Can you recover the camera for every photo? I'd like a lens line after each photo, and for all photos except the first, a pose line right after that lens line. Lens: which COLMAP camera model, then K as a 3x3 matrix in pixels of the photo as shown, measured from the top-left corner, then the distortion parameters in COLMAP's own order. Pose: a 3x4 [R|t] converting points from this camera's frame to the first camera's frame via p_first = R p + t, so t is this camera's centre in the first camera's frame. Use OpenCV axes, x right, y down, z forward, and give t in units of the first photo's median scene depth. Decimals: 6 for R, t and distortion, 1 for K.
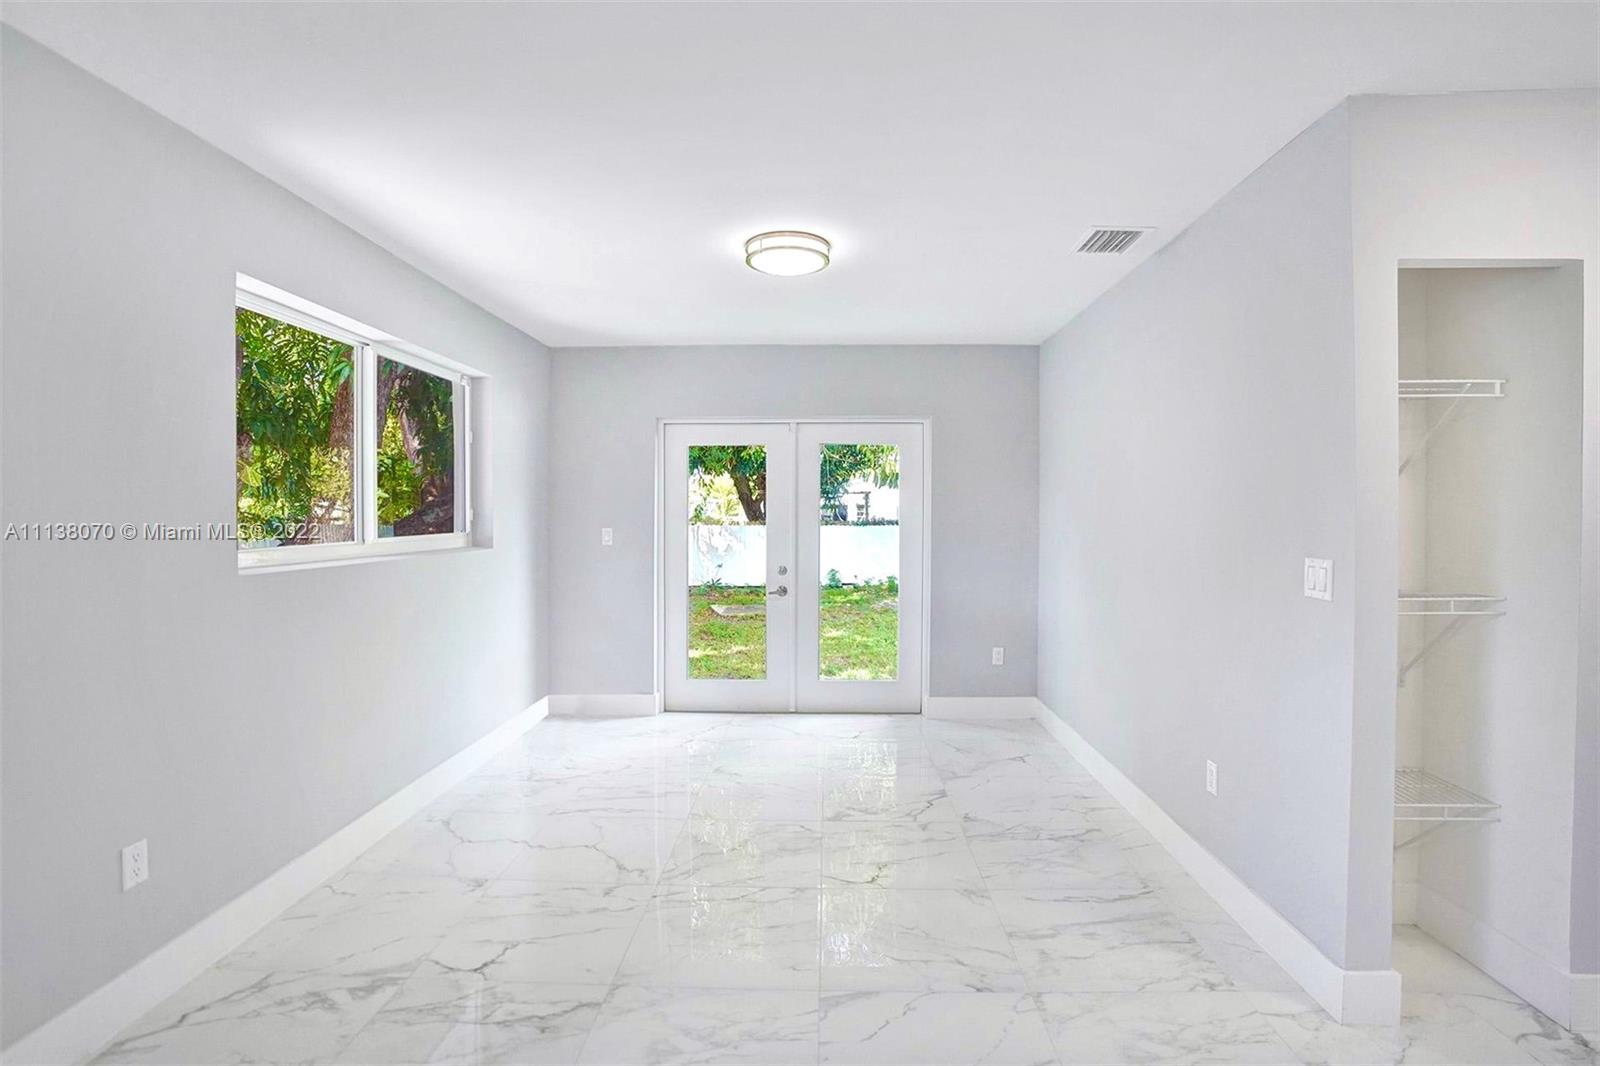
lens RADIAL K [[761.1, 0, 804.0], [0, 761.1, 522.0], [0, 0, 1]] dist [-0.061208, 0.018495]
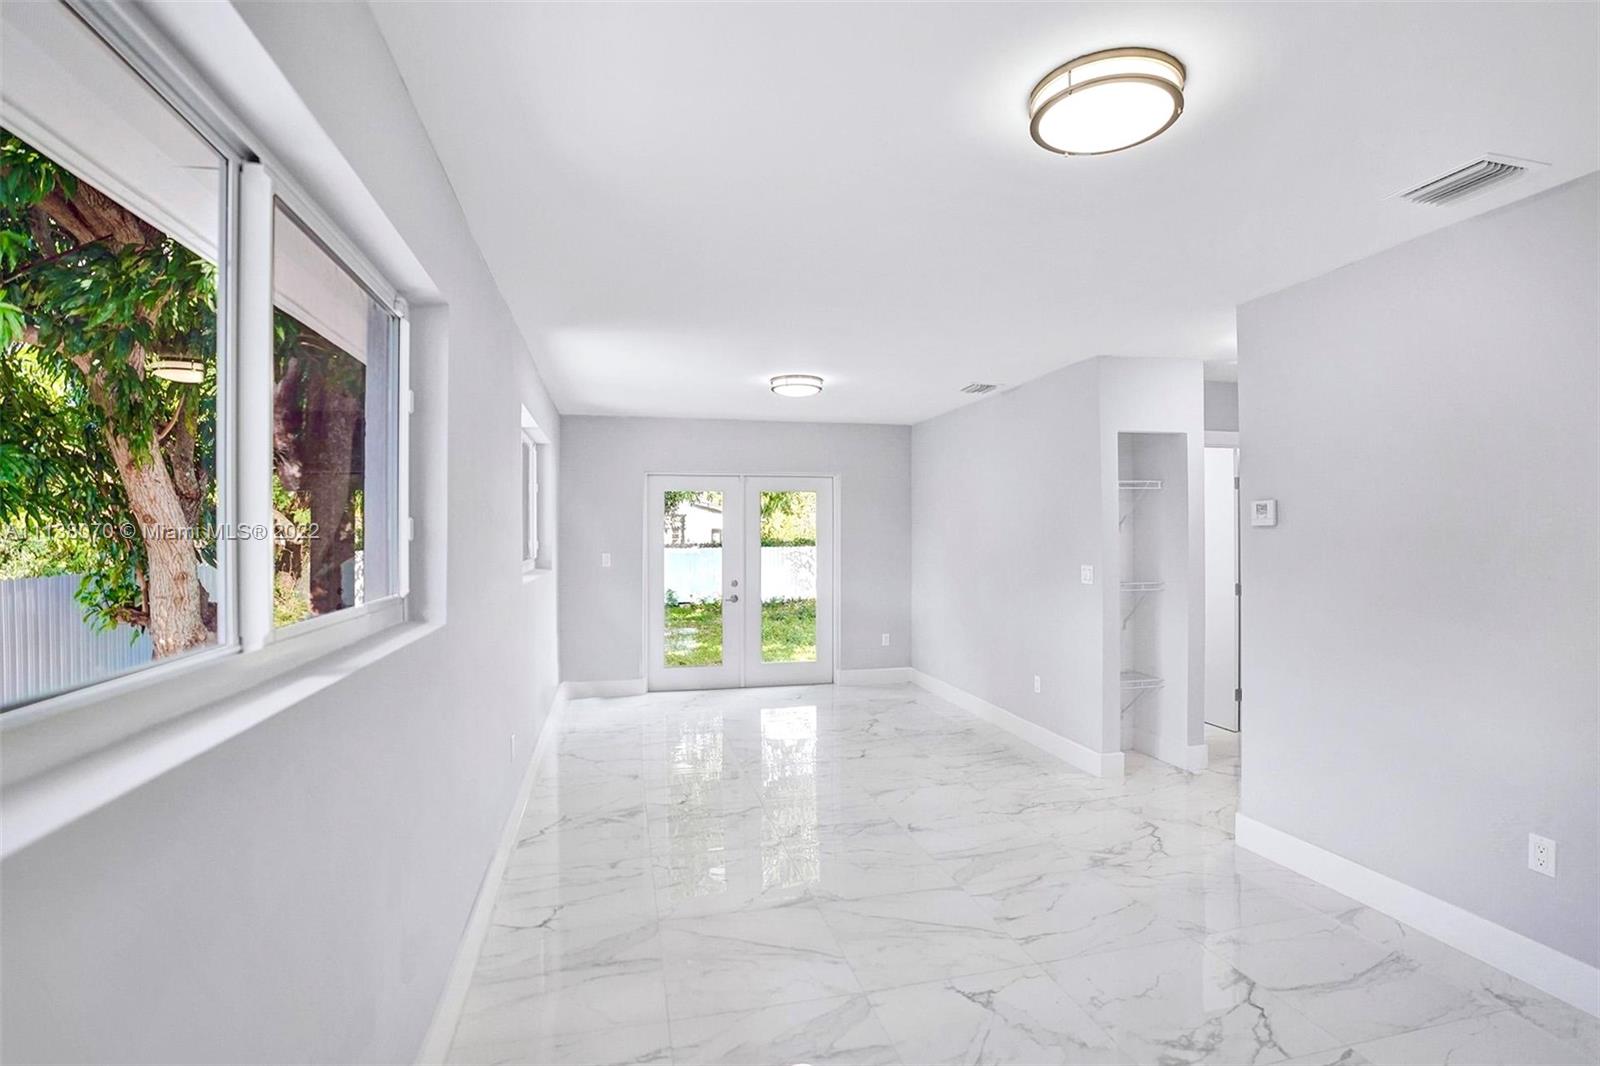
lens RADIAL K [[761.1, 0, 809.2], [0, 761.1, 527.6], [0, 0, 1]] dist [-0.061208, 0.018495]
pose [[0.964473, -0.000745, 0.264179, -0.271353], [0.006243, 0.999781, -0.019972, -0.009305], [-0.264106, 0.020912, 0.964267, -0.369856]]
